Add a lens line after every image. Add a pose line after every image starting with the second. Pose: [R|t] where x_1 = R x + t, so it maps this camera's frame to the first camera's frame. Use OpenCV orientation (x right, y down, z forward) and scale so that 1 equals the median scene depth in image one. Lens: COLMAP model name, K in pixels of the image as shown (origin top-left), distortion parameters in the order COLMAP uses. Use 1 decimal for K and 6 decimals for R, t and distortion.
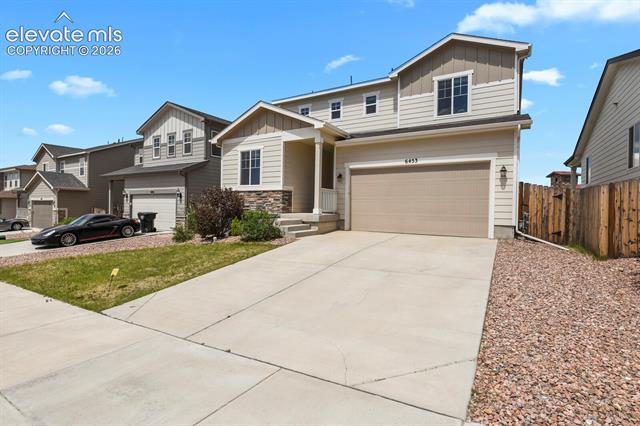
lens RADIAL K [[310.8, 0, 319.5], [0, 310.8, 211.9], [0, 0, 1]] dist [-0.013791, -0.001303]
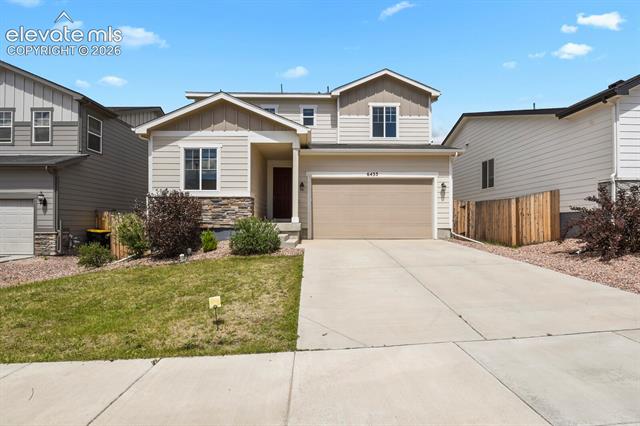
lens RADIAL K [[310.8, 0, 319.5], [0, 310.8, 211.9], [0, 0, 1]] dist [-0.013791, -0.001303]
pose [[0.841263, 0.001700, 0.540623, -0.420289], [0.021069, 0.999132, -0.035927, 0.007681], [-0.540215, 0.041614, 0.840497, 0.150069]]
